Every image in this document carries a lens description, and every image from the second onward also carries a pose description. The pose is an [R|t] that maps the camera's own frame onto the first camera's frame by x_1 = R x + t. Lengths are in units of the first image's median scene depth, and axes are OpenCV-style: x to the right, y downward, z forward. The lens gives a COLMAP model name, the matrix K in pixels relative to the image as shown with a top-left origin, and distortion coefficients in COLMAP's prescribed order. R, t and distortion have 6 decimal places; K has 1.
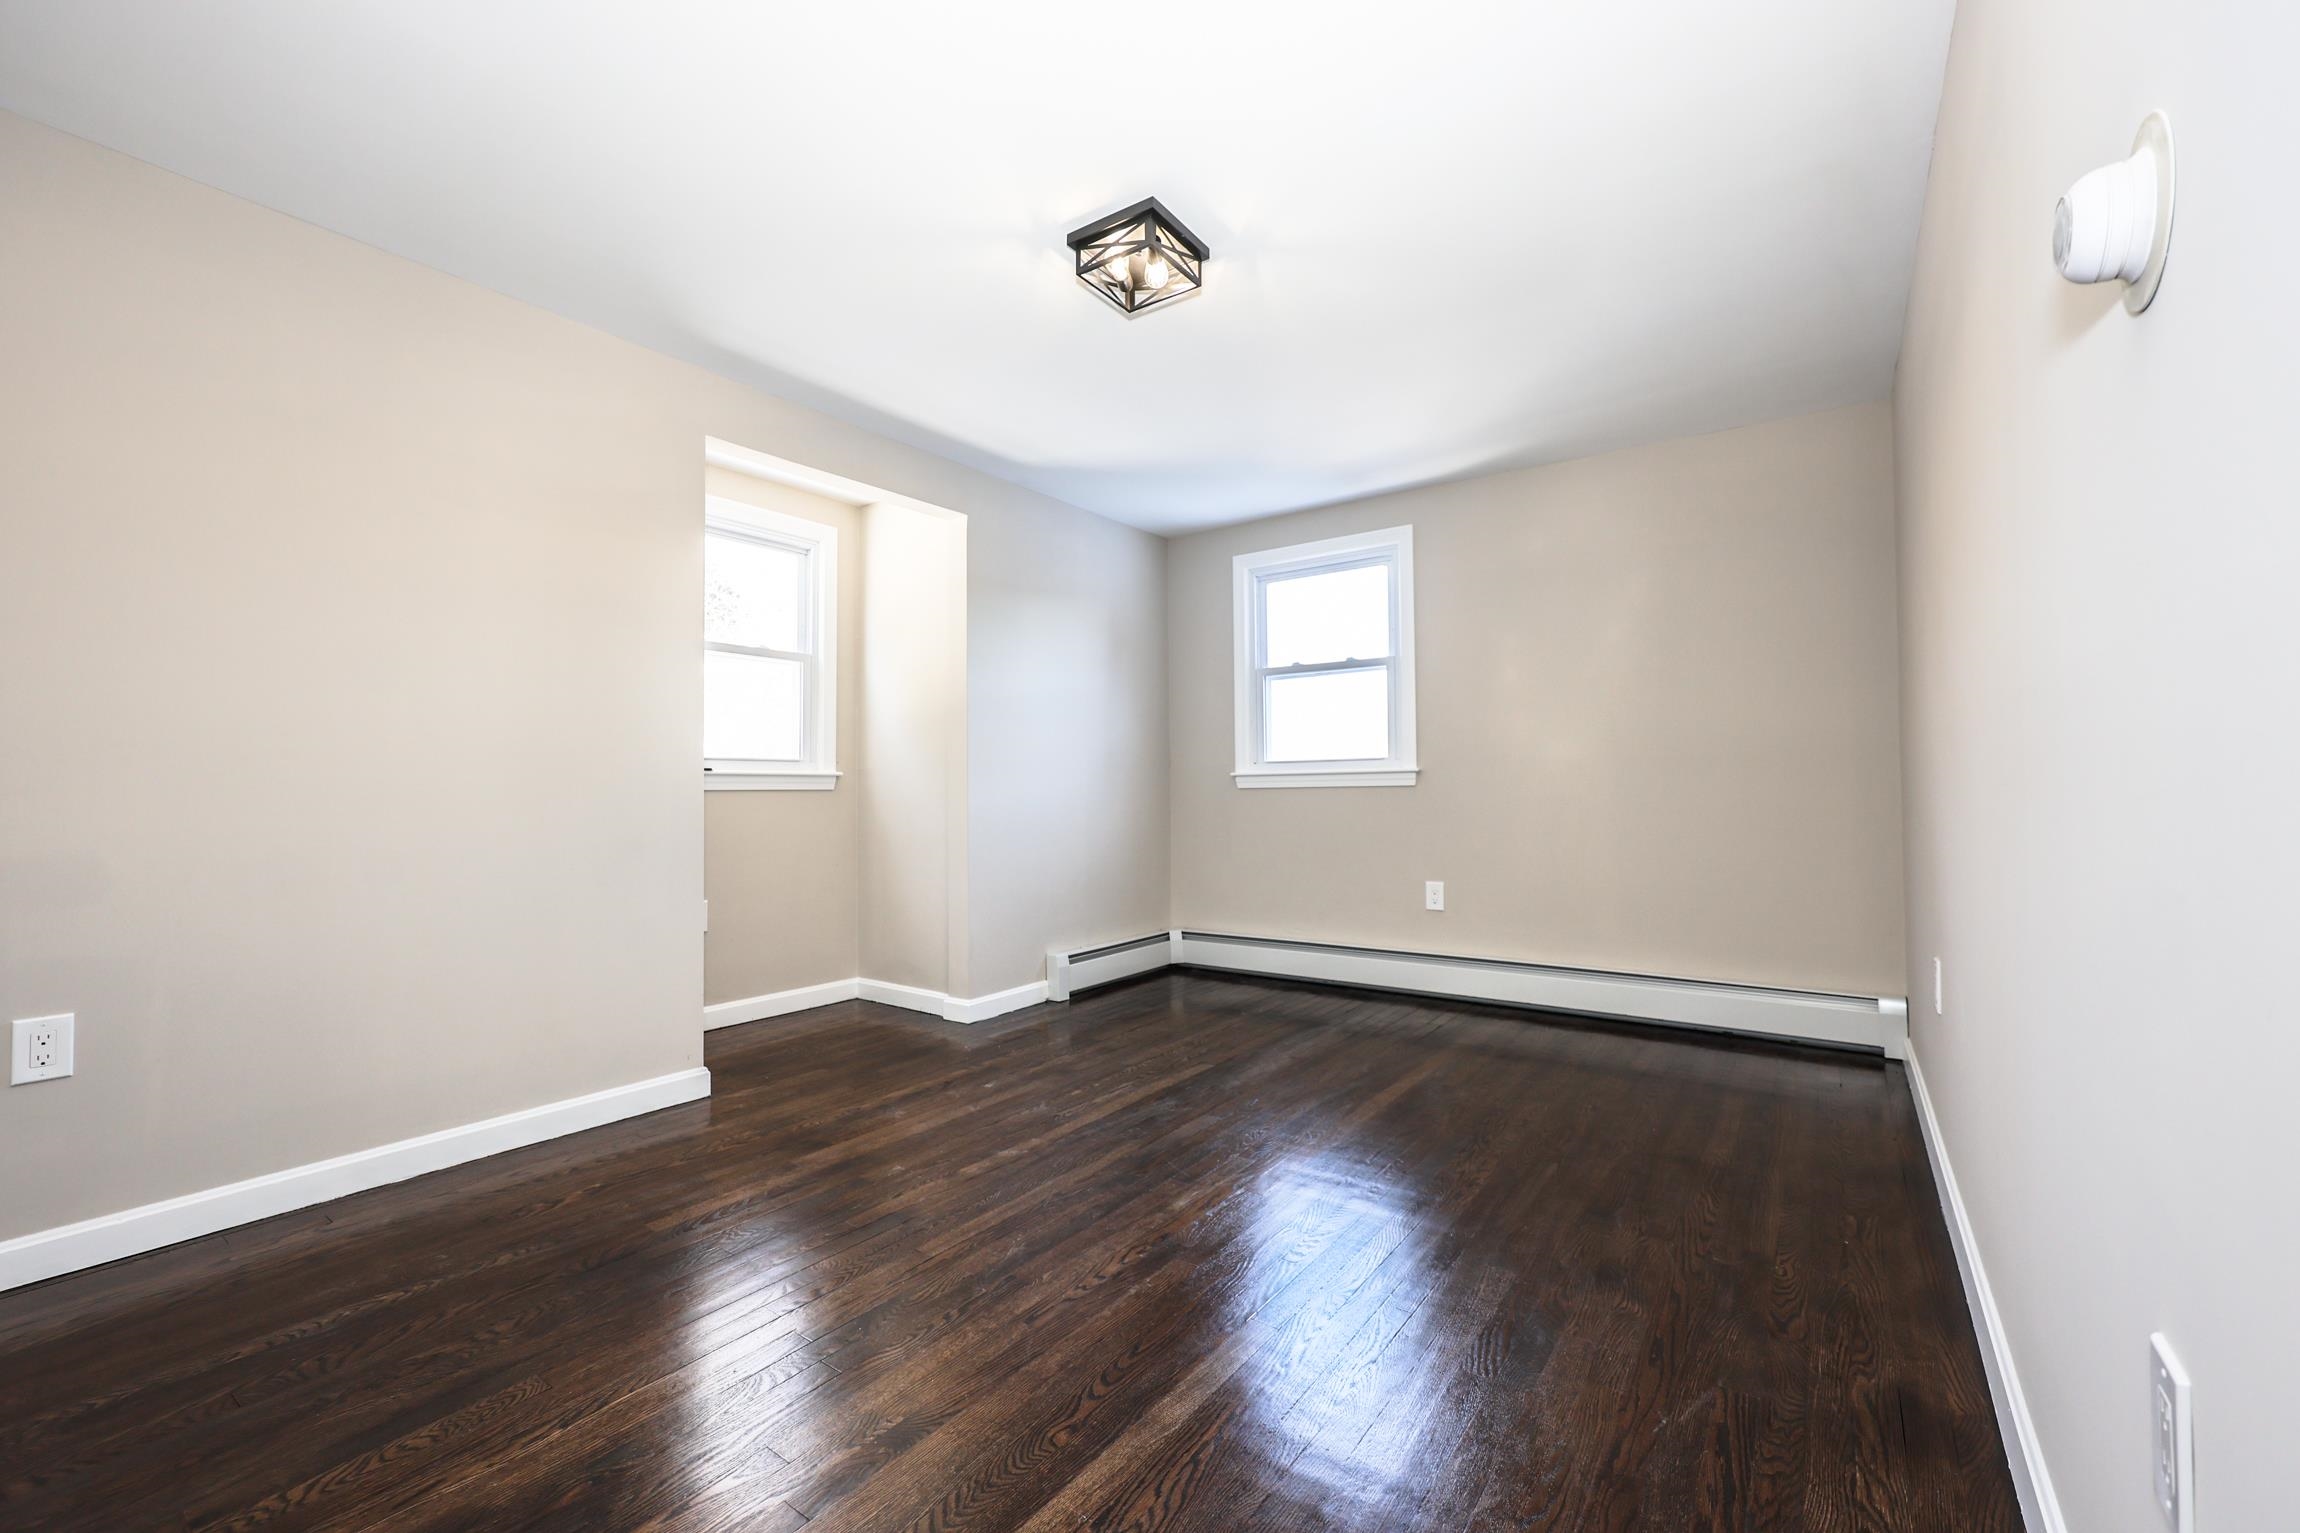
lens RADIAL K [[943.6, 0, 1151.2], [0, 943.6, 767.9], [0, 0, 1]] dist [-0.002180, -0.001018]
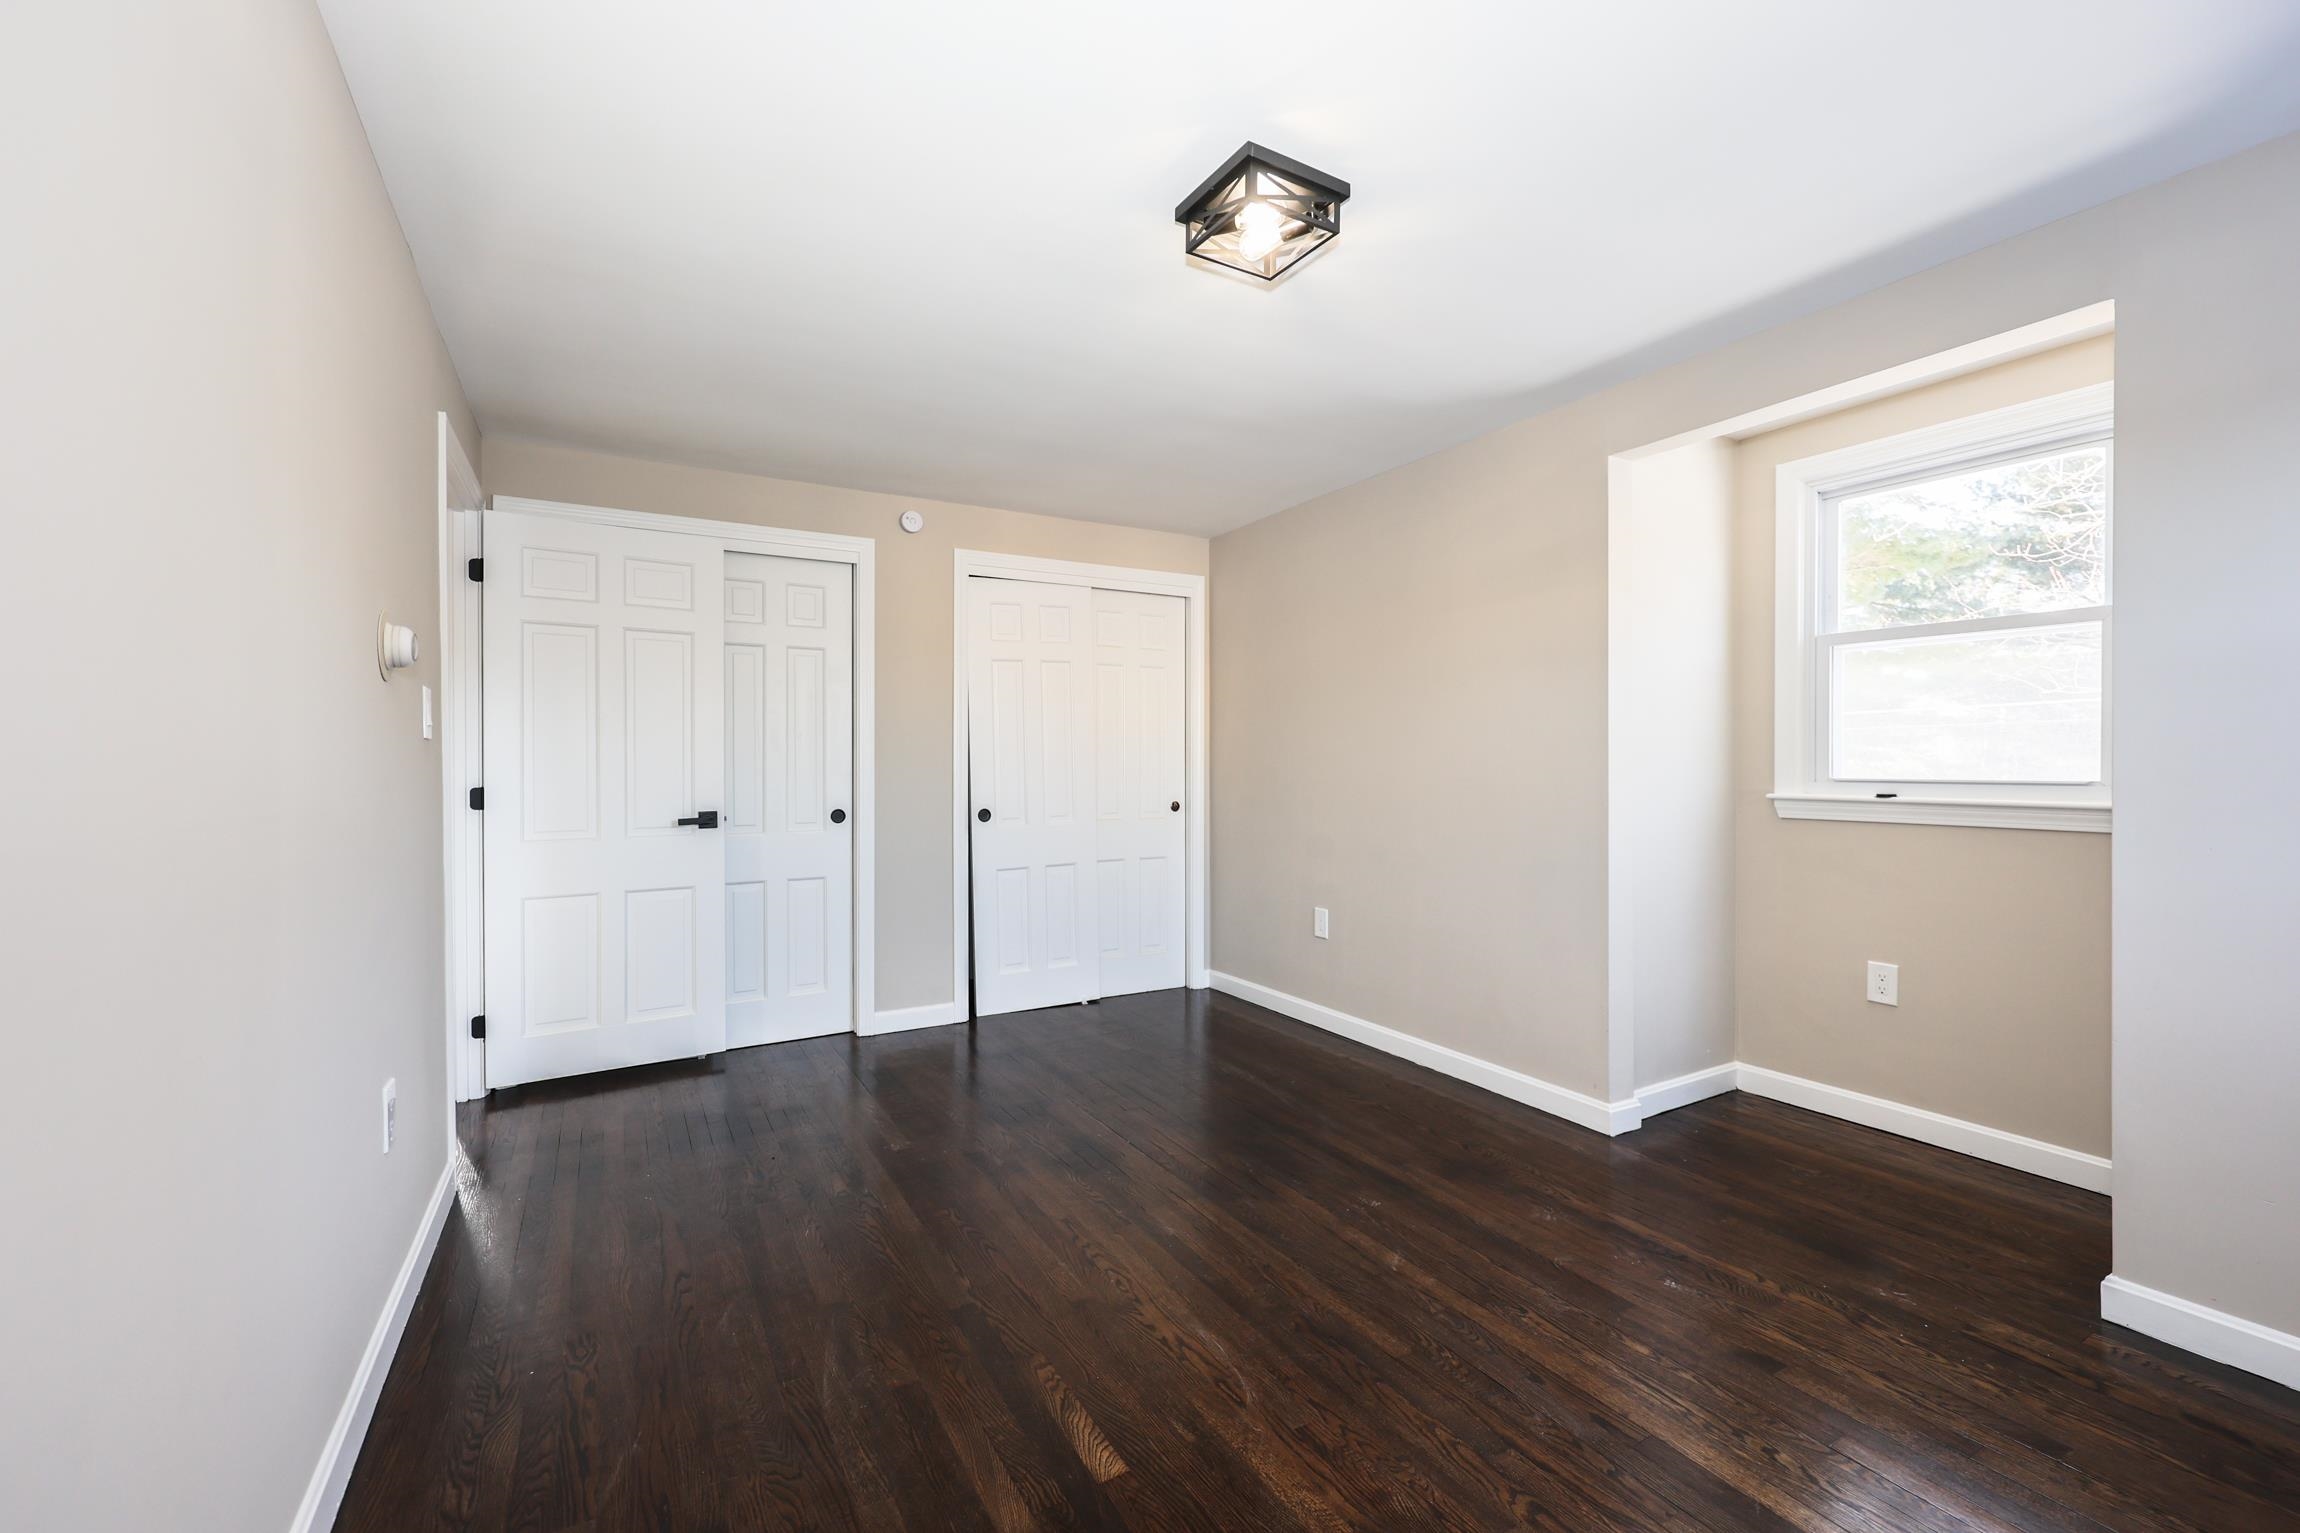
lens RADIAL K [[943.6, 0, 1134.0], [0, 943.6, 780.5], [0, 0, 1]] dist [-0.002180, -0.001018]
pose [[-0.429918, 0.022889, -0.902578, 0.555643], [0.028037, 0.999535, 0.011993, -0.042288], [0.902433, -0.020149, -0.430360, 0.880630]]
